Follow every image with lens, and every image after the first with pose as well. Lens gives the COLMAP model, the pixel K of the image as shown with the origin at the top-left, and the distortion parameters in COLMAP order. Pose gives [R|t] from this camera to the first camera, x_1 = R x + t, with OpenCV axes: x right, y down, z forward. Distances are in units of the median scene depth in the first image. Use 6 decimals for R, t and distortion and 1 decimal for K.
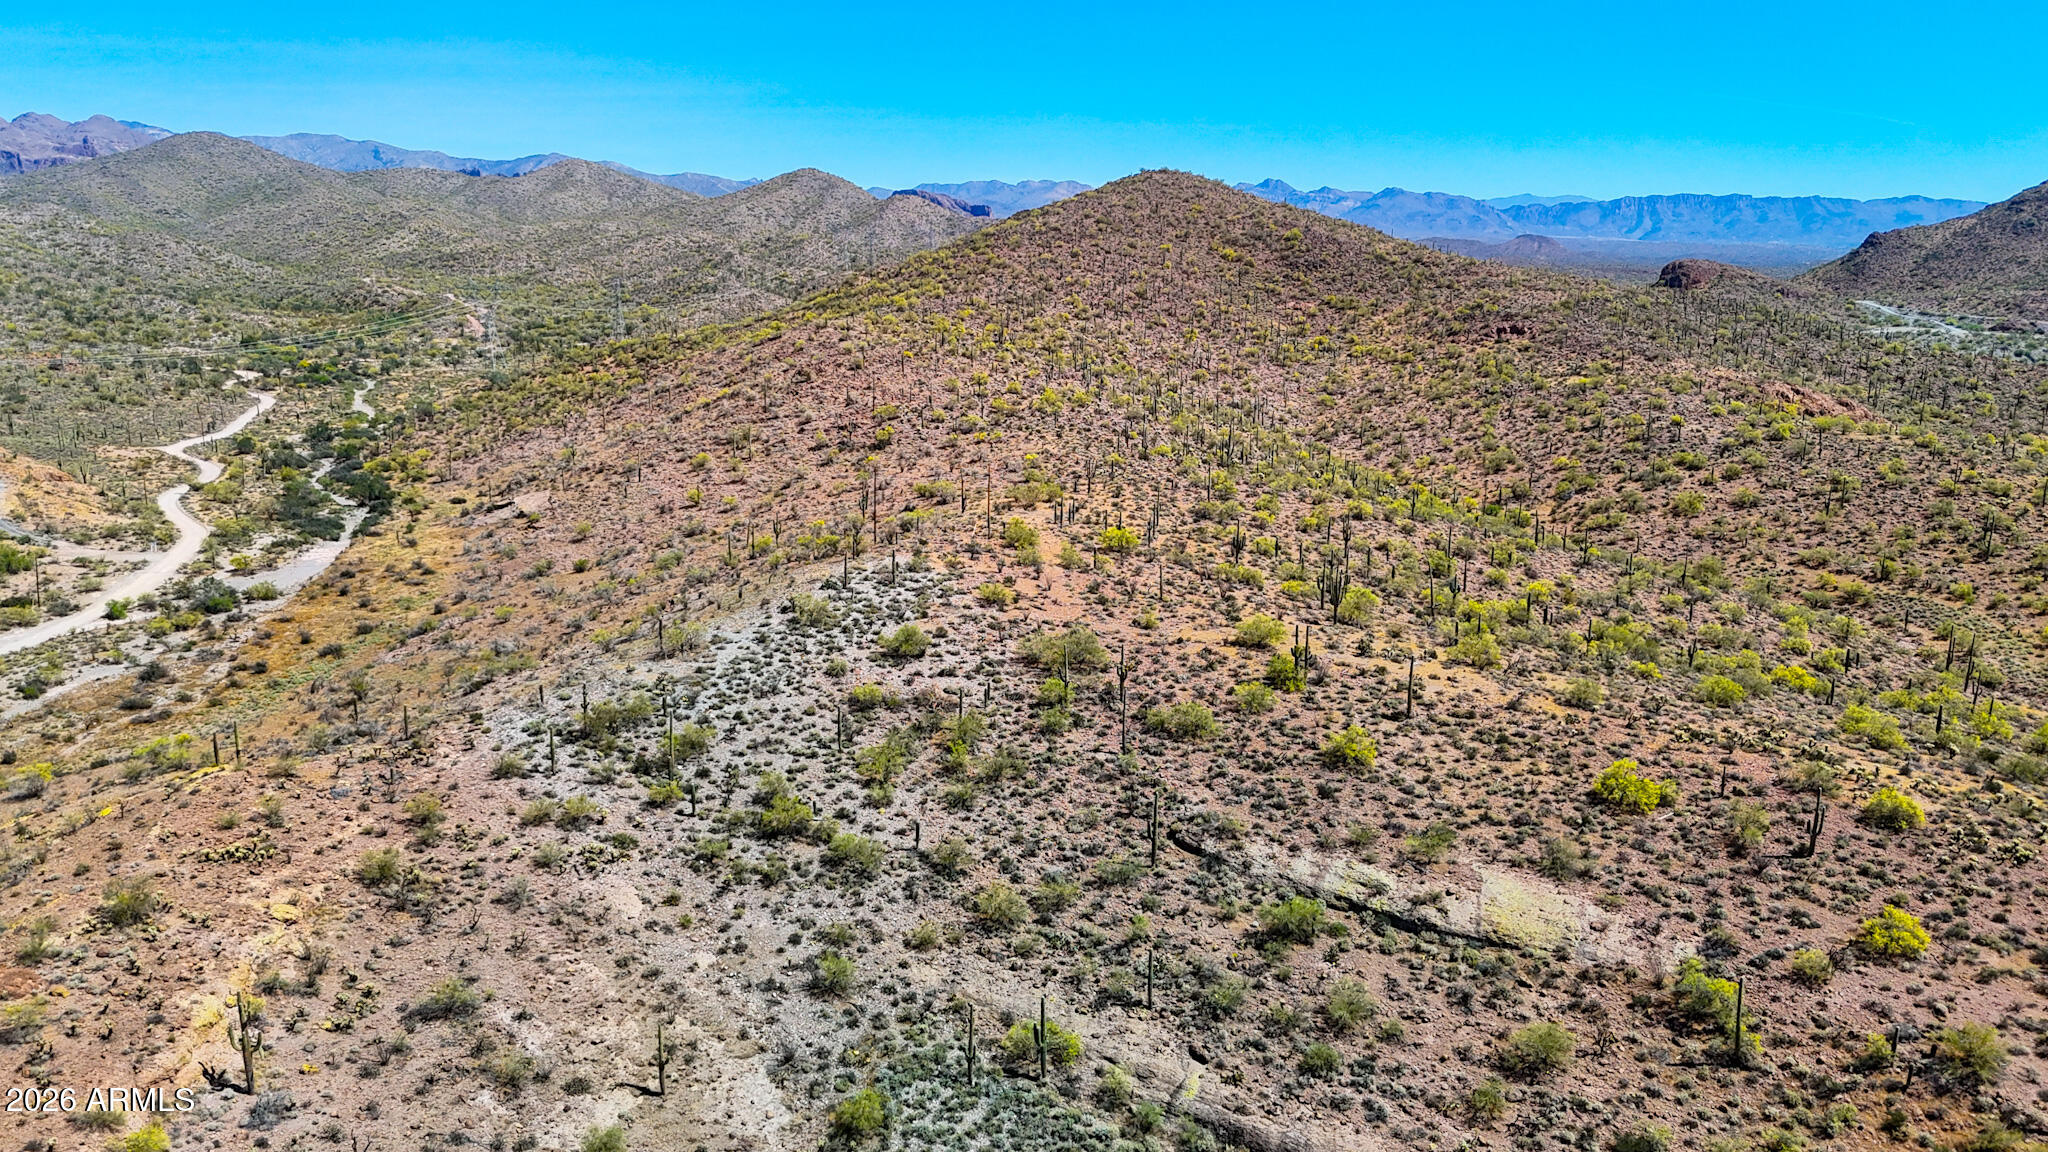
lens RADIAL K [[1510.5, 0, 1018.7], [0, 1510.5, 574.3], [0, 0, 1]] dist [0.078152, -0.075304]
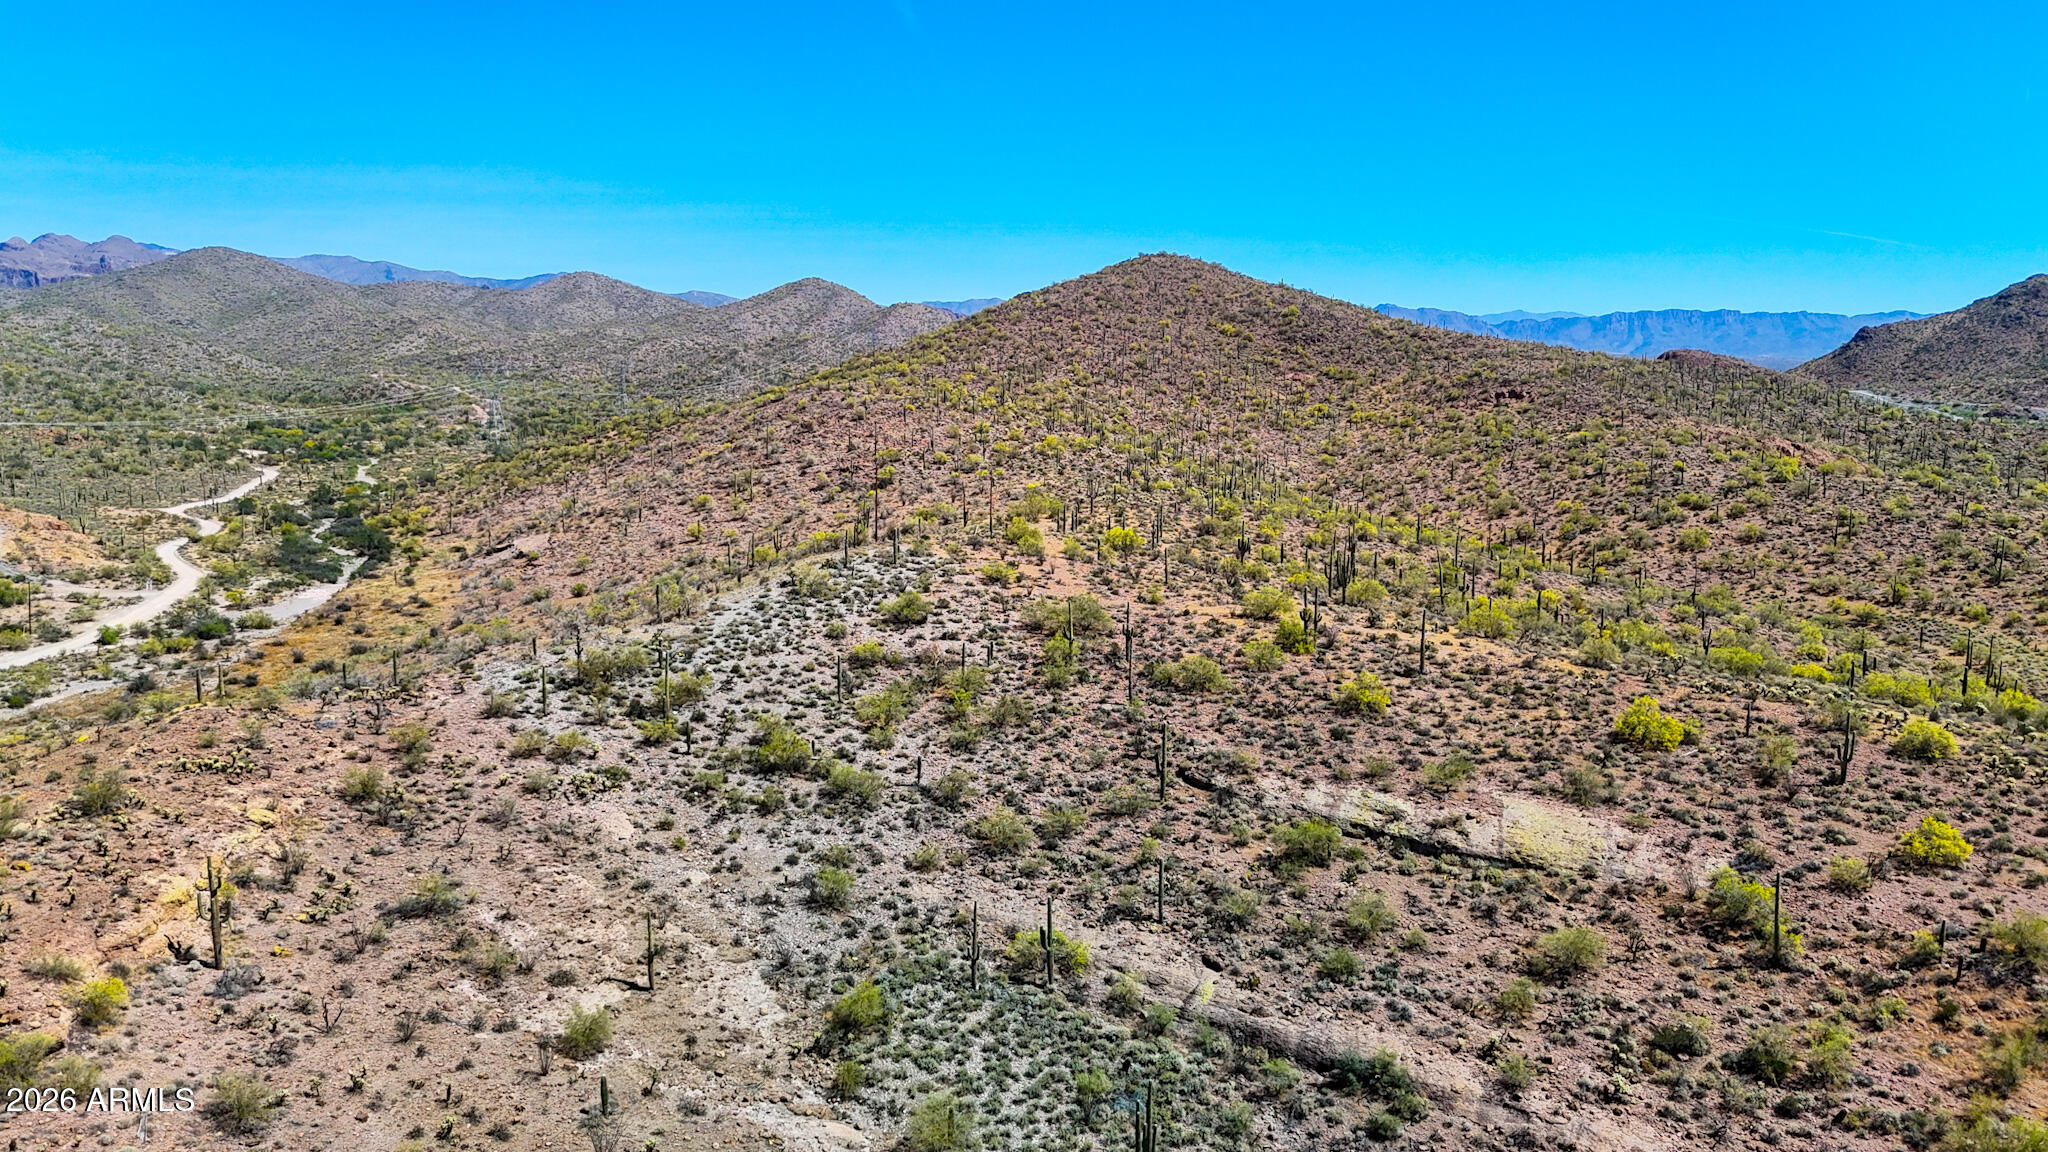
lens RADIAL K [[1510.5, 0, 1018.6], [0, 1510.5, 573.5], [0, 0, 1]] dist [0.078152, -0.075304]
pose [[0.999996, -0.002601, -0.000597, -0.000930], [0.002549, 0.997220, -0.074476, 0.053008], [0.000789, 0.074474, 0.997223, 0.010827]]
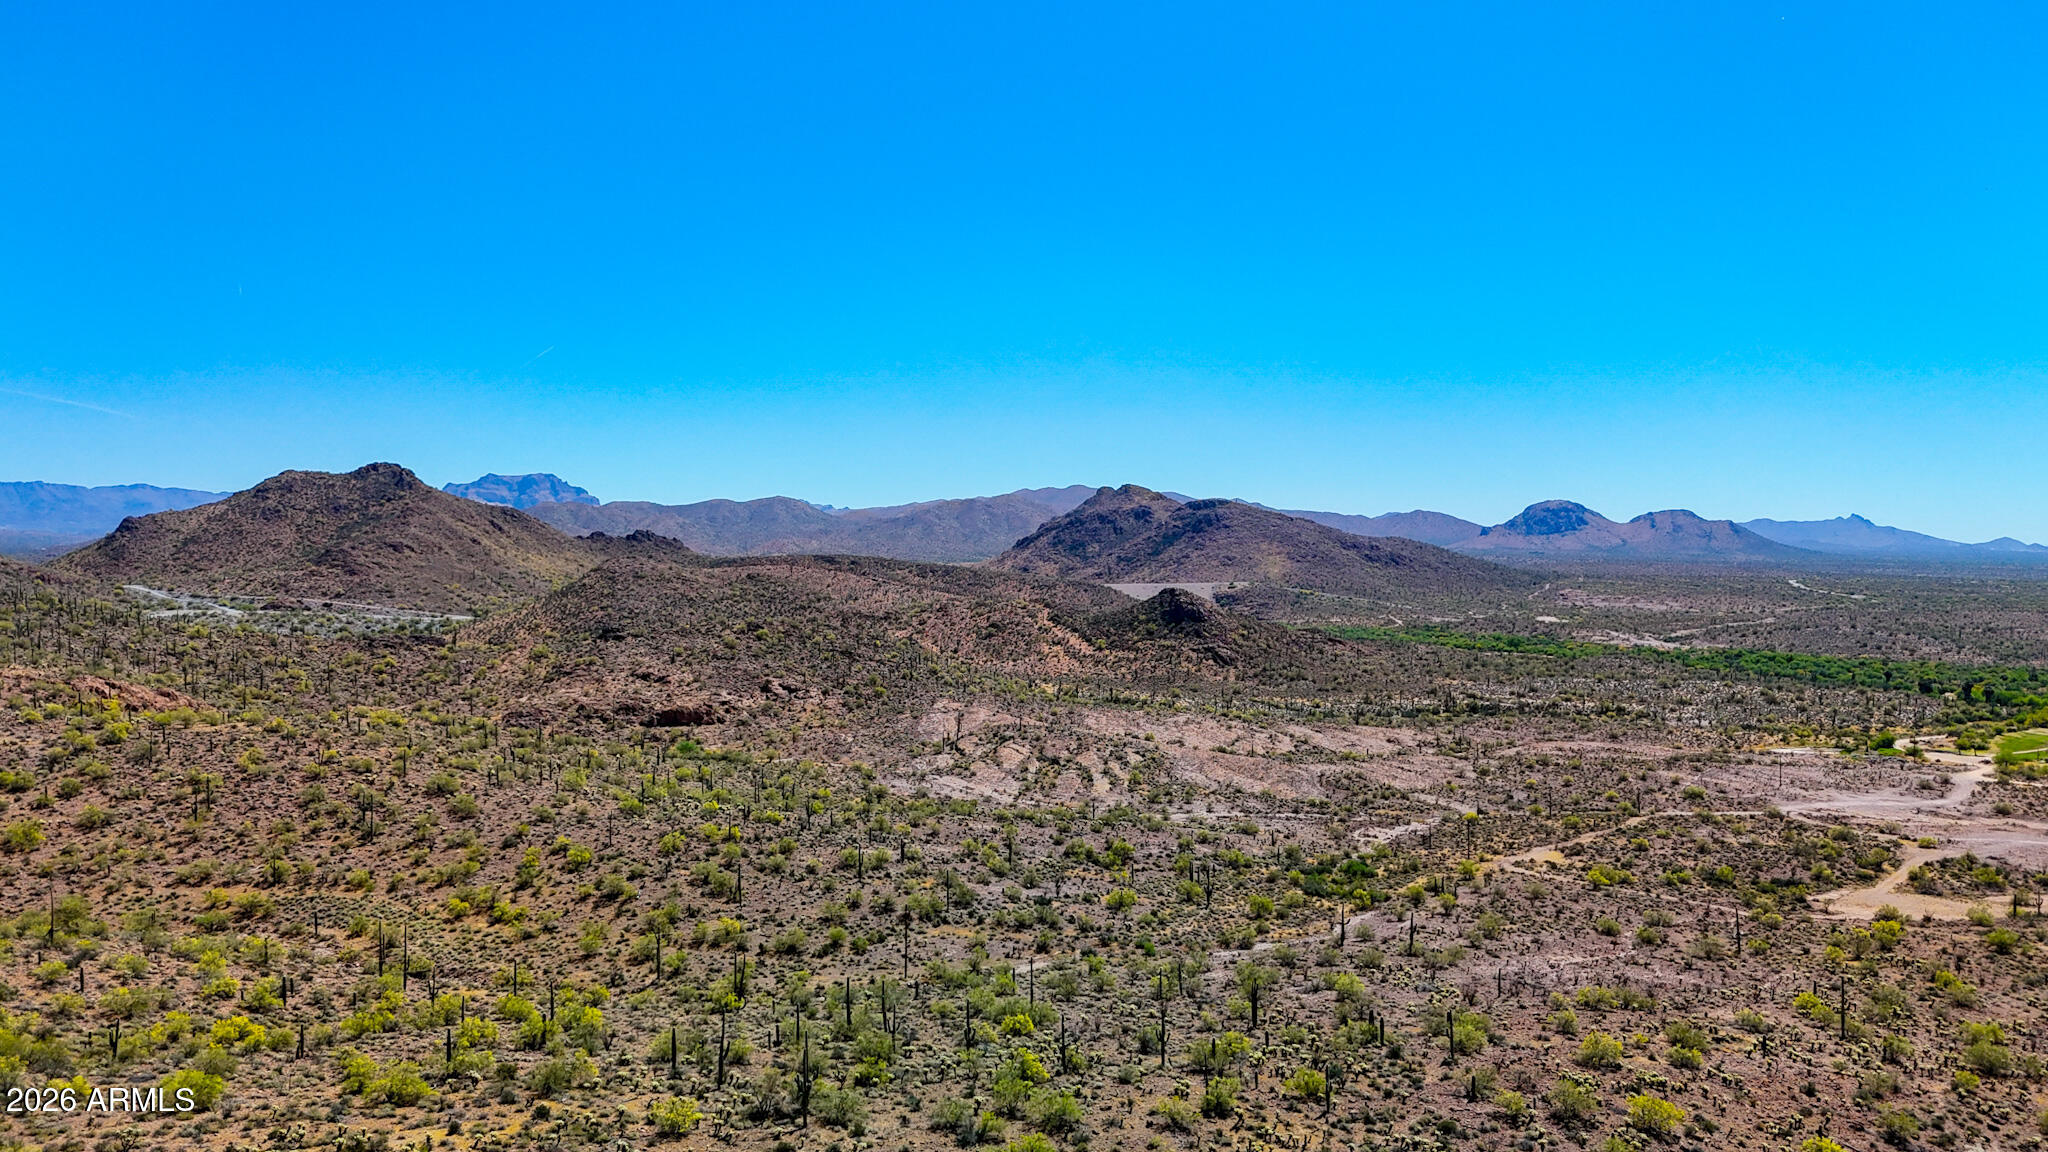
lens RADIAL K [[1510.5, 0, 1024.4], [0, 1510.5, 568.5], [0, 0, 1]] dist [0.078152, -0.075304]
pose [[0.509452, -0.026207, 0.860100, 0.011423], [0.185225, 0.979445, -0.079869, -0.022762], [-0.840327, 0.200001, 0.503835, 0.125269]]
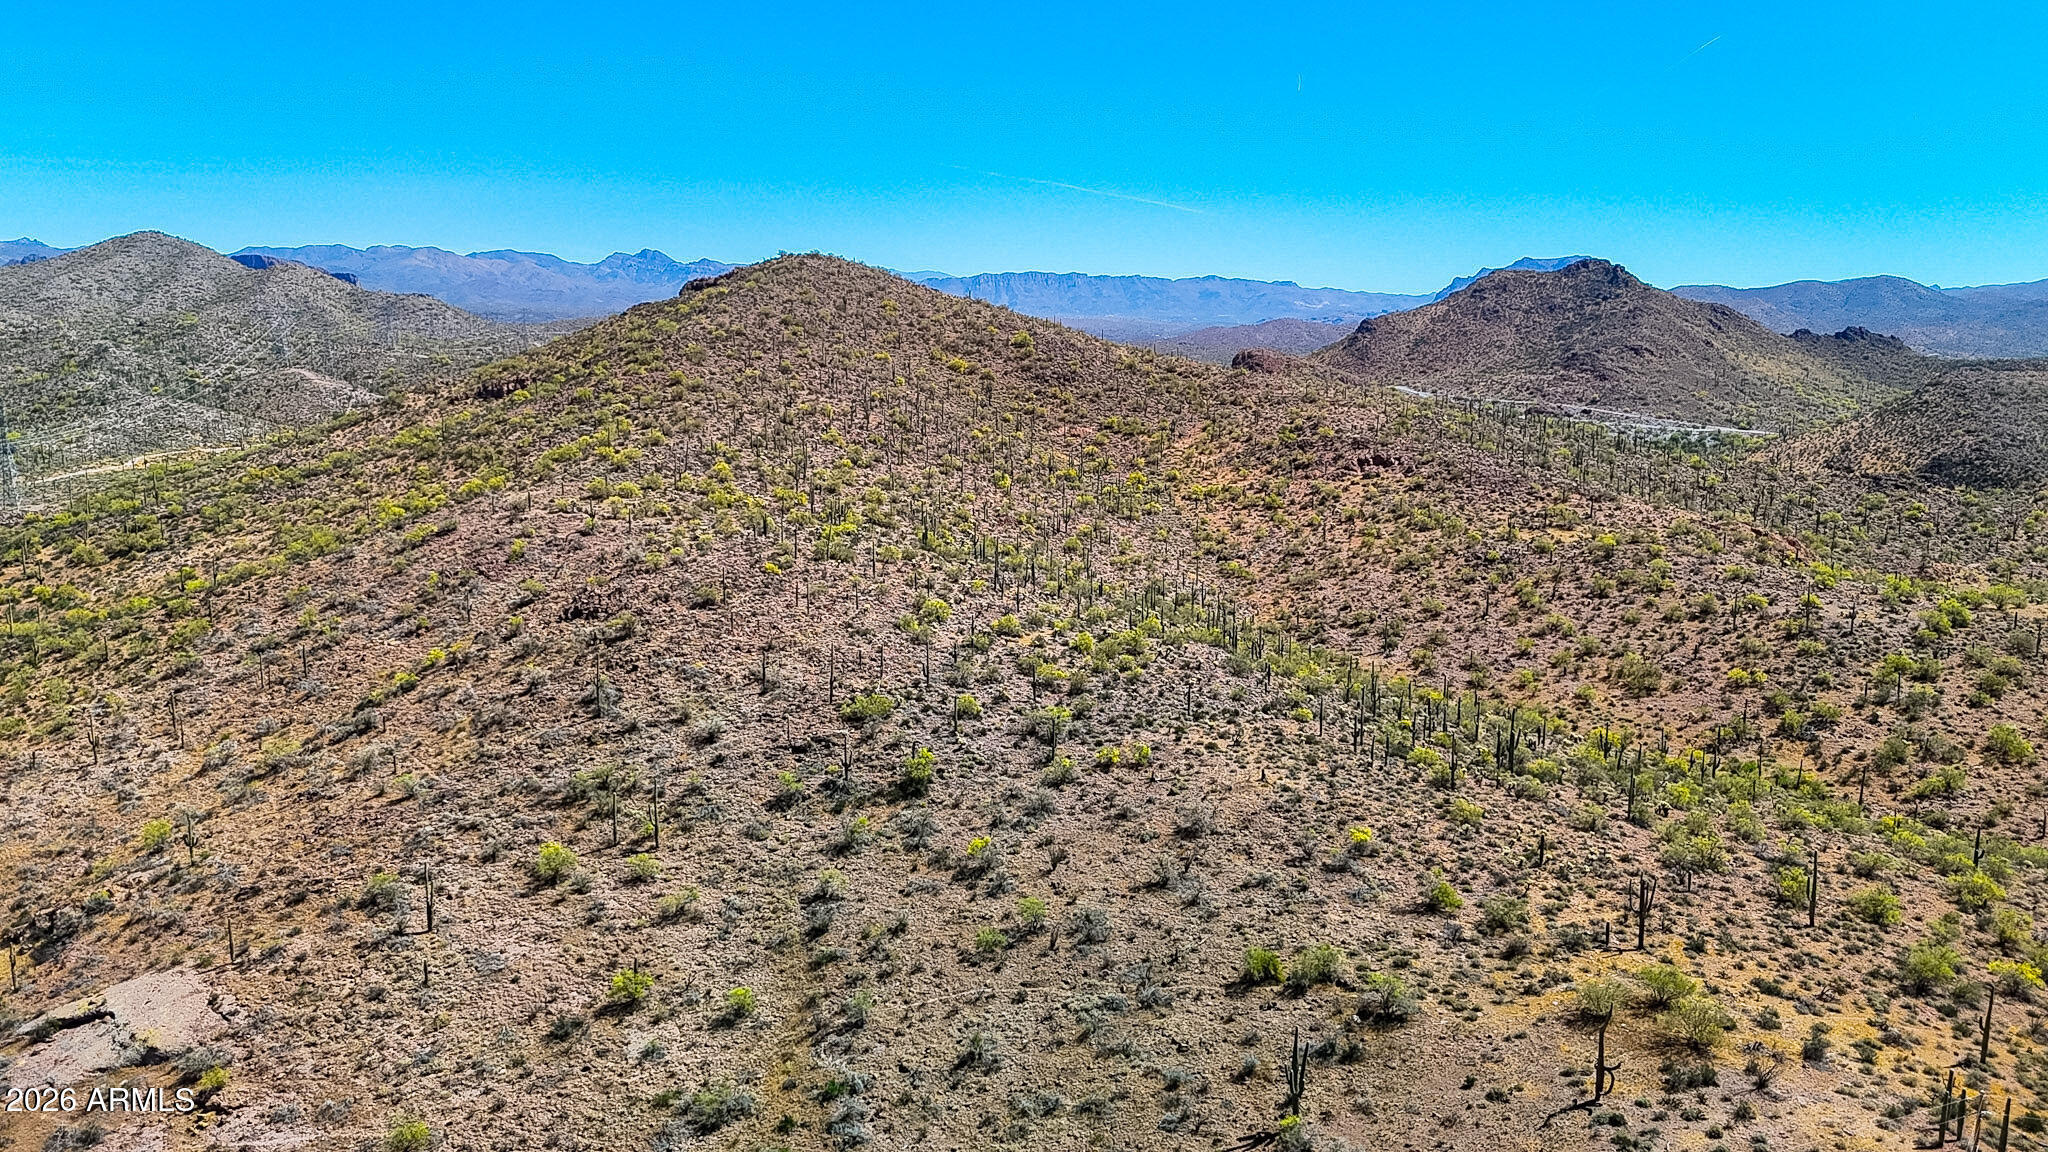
lens RADIAL K [[1505.4, 0, 1026.5], [0, 1505.4, 595.1], [0, 0, 1]] dist [0.068057, -0.060311]
pose [[0.919948, -0.076191, 0.384566, -0.283076], [0.087848, 0.996052, -0.012807, -0.159189], [-0.382071, 0.045565, 0.923009, 0.546095]]
